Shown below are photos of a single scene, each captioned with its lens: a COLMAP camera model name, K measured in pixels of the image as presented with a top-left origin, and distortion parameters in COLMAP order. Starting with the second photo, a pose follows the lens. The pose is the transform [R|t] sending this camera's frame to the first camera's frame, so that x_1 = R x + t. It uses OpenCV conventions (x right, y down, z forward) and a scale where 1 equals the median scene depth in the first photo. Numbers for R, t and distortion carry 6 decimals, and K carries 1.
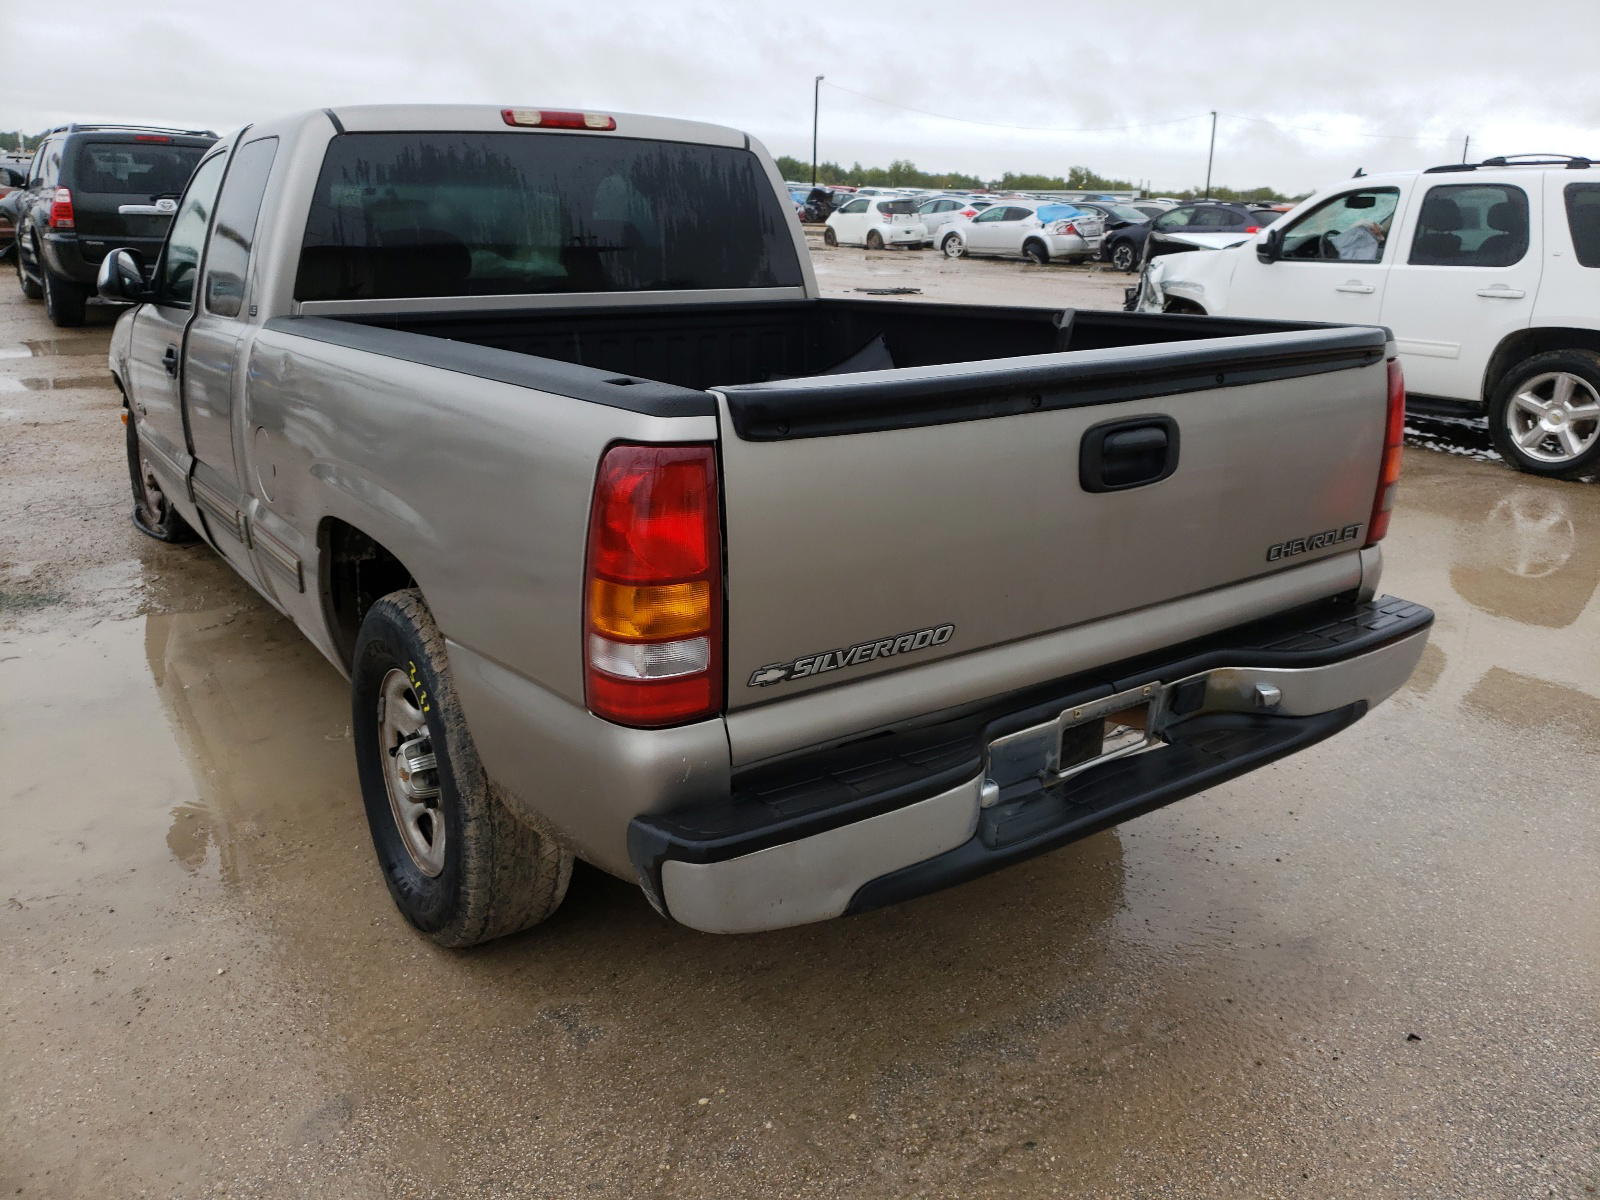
lens RADIAL K [[1332.0, 0, 823.4], [0, 1332.0, 605.4], [0, 0, 1]] dist [0.008562, 0.013213]
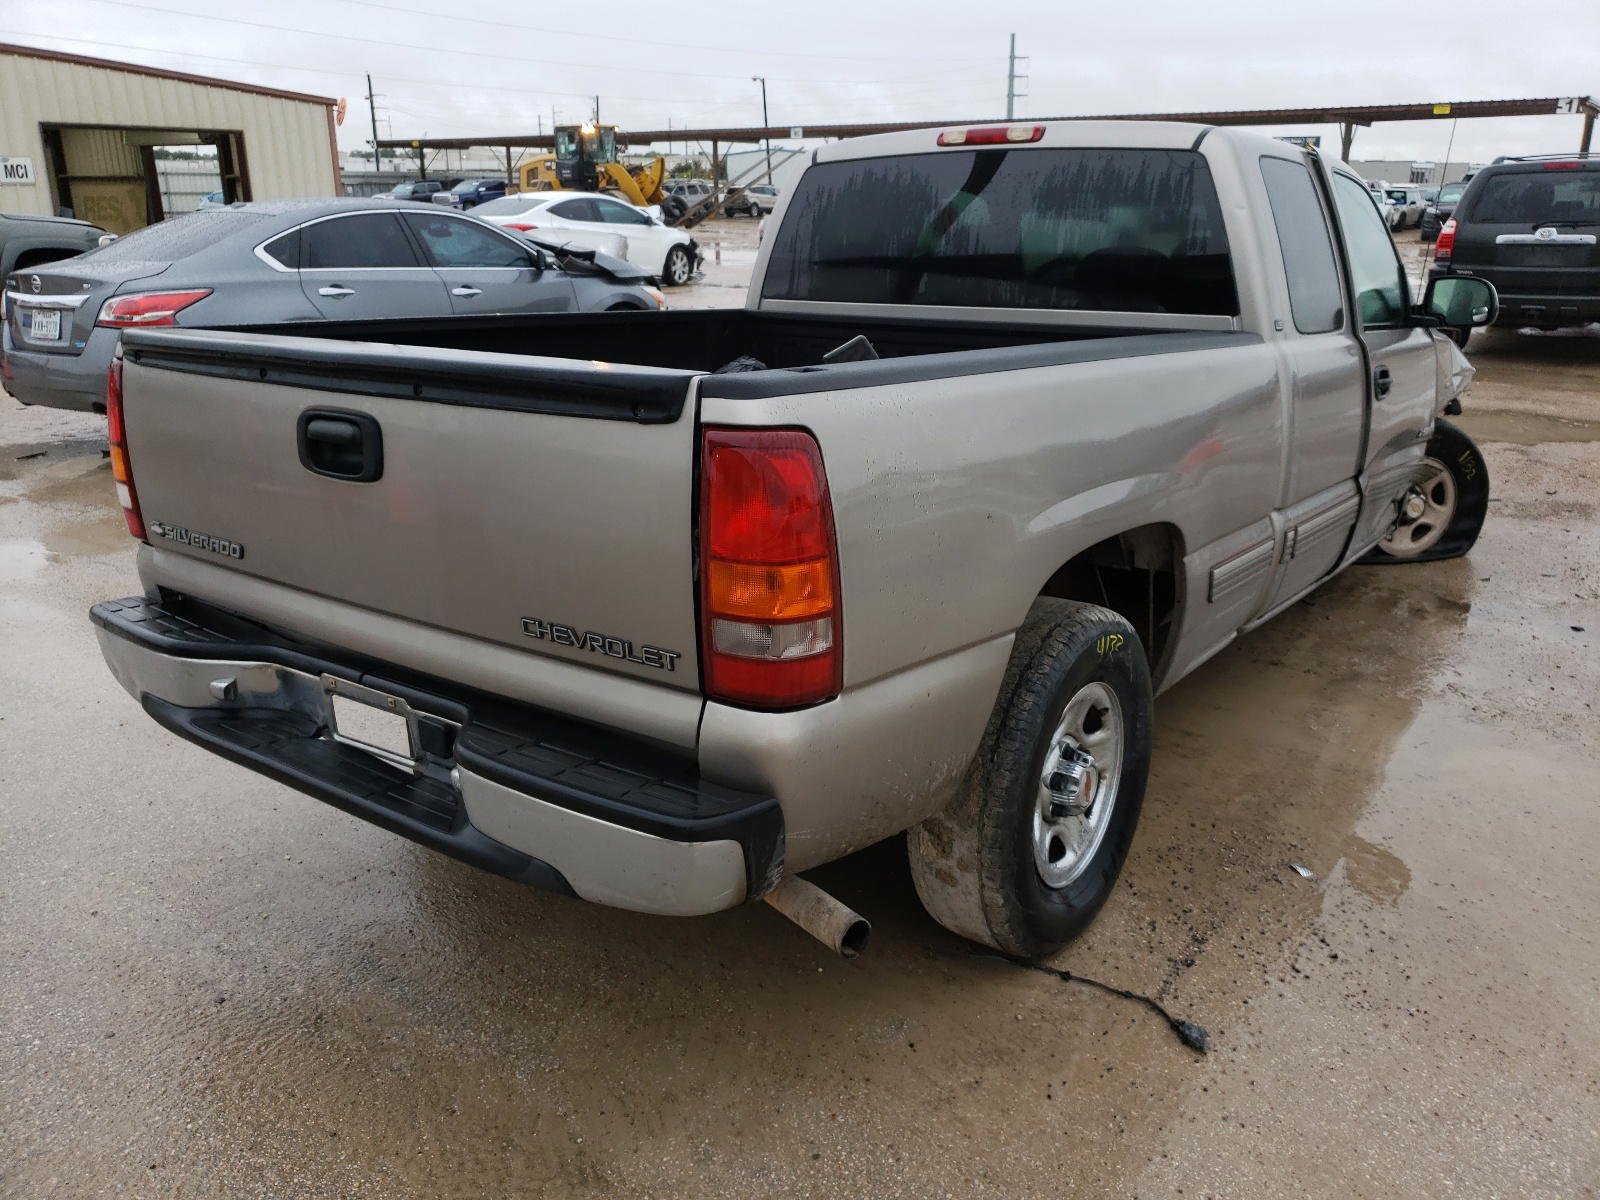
lens RADIAL K [[1287.3, 0, 800.0], [0, 1287.3, 600.0], [0, 0, 1]] dist [0.027023, 0.005658]
pose [[0.275485, 0.255273, -0.926792, 0.814969], [-0.278245, 0.944003, 0.177306, -0.176350], [0.920156, 0.209030, 0.331087, 0.657469]]
